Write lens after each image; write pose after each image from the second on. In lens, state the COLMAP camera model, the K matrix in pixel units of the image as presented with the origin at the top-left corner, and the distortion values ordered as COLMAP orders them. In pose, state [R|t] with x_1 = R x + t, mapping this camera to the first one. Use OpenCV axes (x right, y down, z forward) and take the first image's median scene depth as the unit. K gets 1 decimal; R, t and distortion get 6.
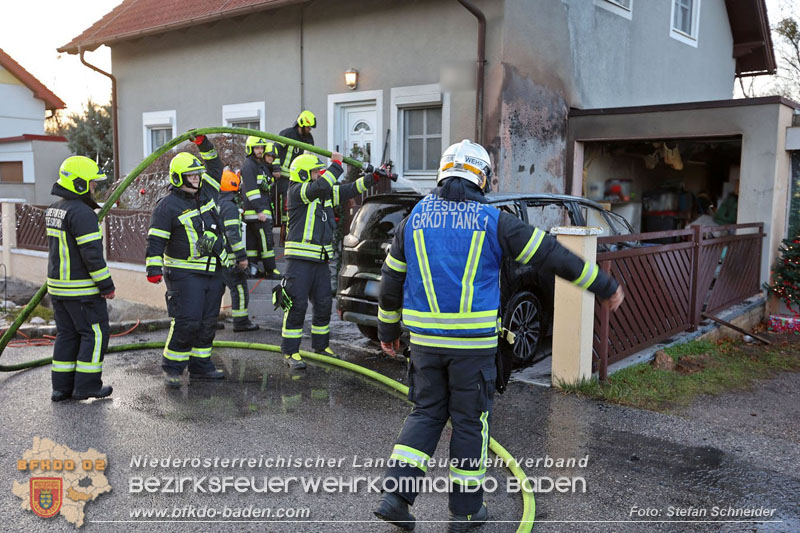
lens RADIAL K [[748.8, 0, 400.0], [0, 748.8, 256.9], [0, 0, 1]] dist [0.042855, 0.014106]
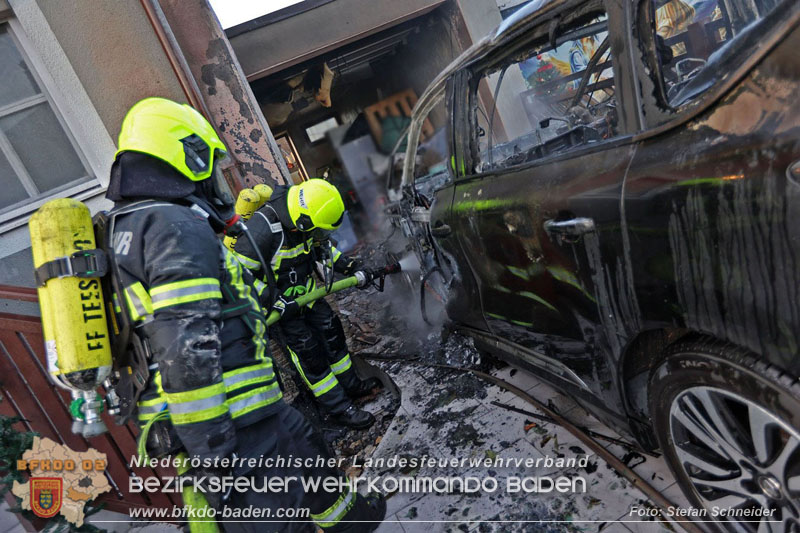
lens RADIAL K [[578.2, 0, 391.8], [0, 578.2, 266.4], [0, 0, 1]] dist [-0.033847, 0.079196]
pose [[0.489391, -0.413210, 0.767954, -0.124720], [0.466571, 0.868045, 0.169736, -0.046905], [-0.736755, 0.275237, 0.617605, 0.674439]]
